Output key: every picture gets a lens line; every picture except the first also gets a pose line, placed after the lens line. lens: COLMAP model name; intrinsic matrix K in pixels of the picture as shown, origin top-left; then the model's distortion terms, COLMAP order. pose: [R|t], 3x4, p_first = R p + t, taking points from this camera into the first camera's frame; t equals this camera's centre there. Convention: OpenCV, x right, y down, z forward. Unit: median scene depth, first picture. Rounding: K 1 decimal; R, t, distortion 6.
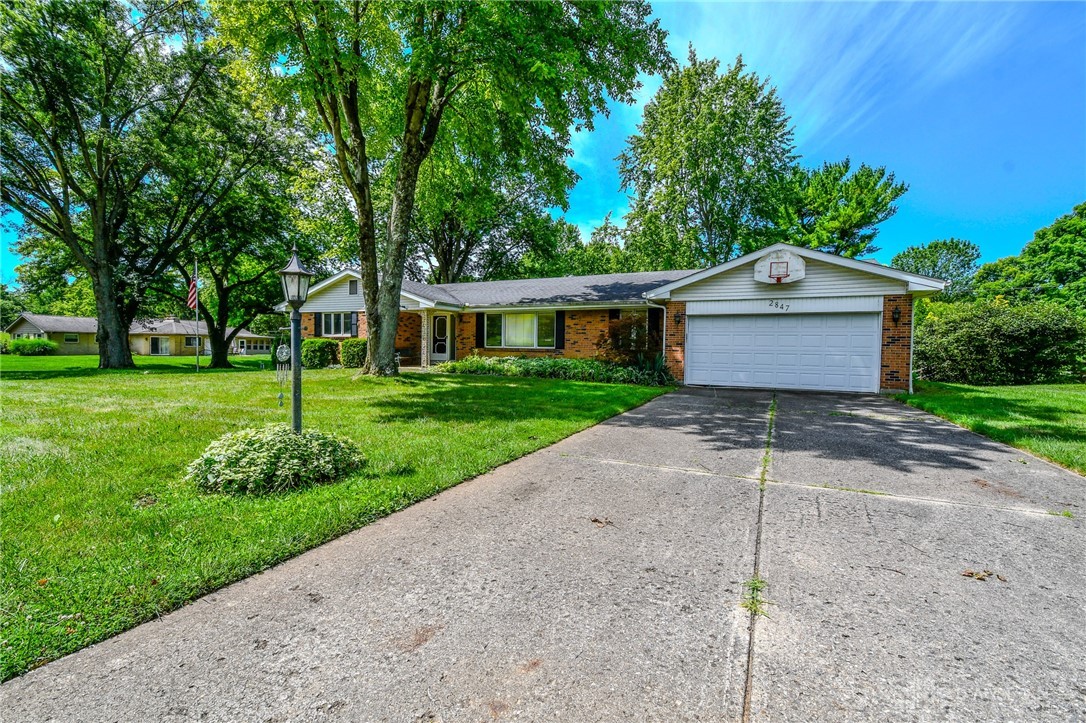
lens RADIAL K [[472.8, 0, 540.6], [0, 472.8, 359.2], [0, 0, 1]] dist [0.015172, -0.019815]
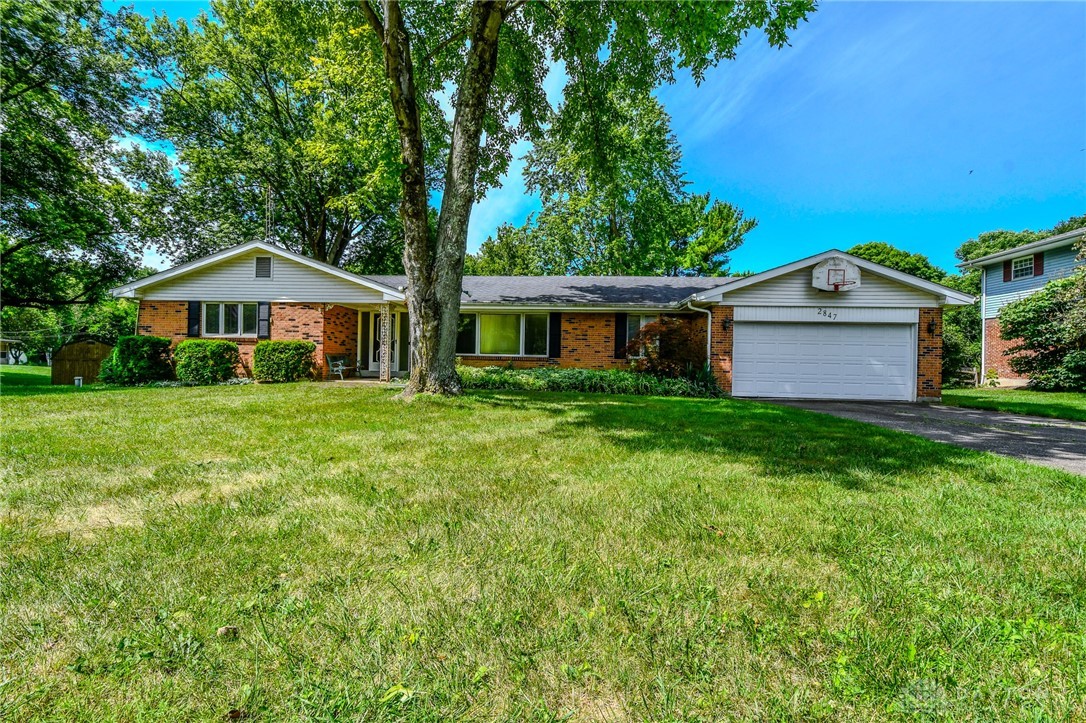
lens RADIAL K [[472.8, 0, 540.6], [0, 472.8, 359.2], [0, 0, 1]] dist [0.015172, -0.019815]
pose [[0.932092, 0.006386, 0.362167, -0.305680], [0.002260, 0.999723, -0.023445, 0.001301], [-0.362216, 0.022671, 0.931819, 0.230818]]
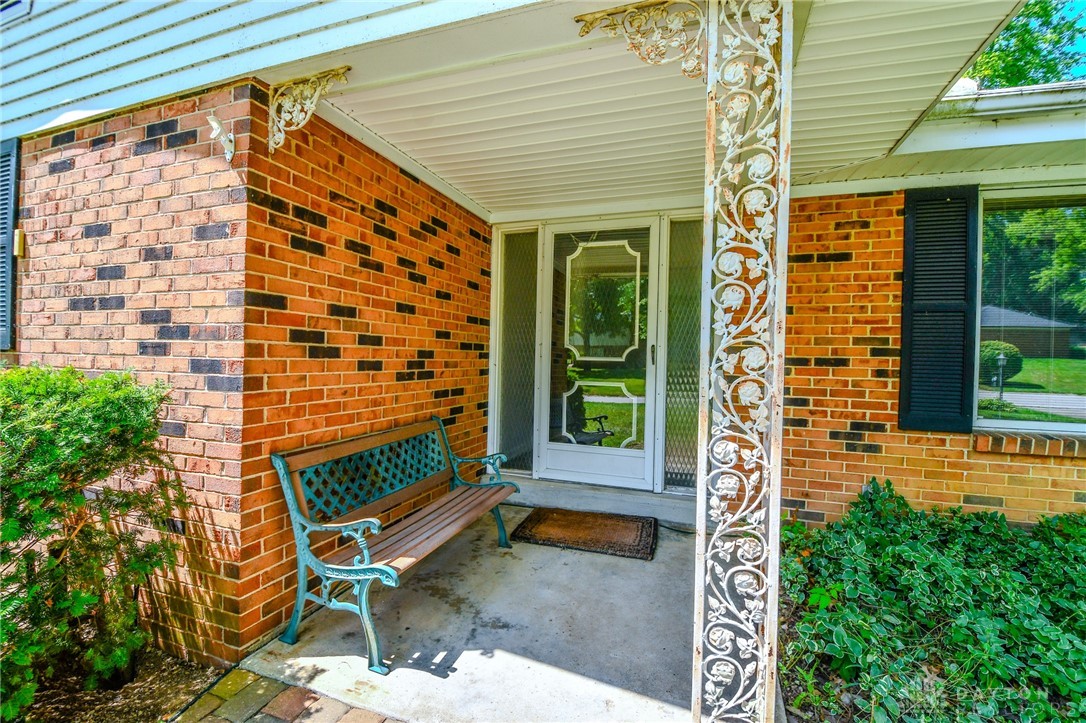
lens RADIAL K [[472.8, 0, 540.6], [0, 472.8, 359.2], [0, 0, 1]] dist [0.015172, -0.019815]
pose [[0.994510, 0.010109, 0.104149, -0.302763], [-0.008370, 0.999818, -0.017118, -0.049491], [-0.104303, 0.016152, 0.994414, 0.993796]]
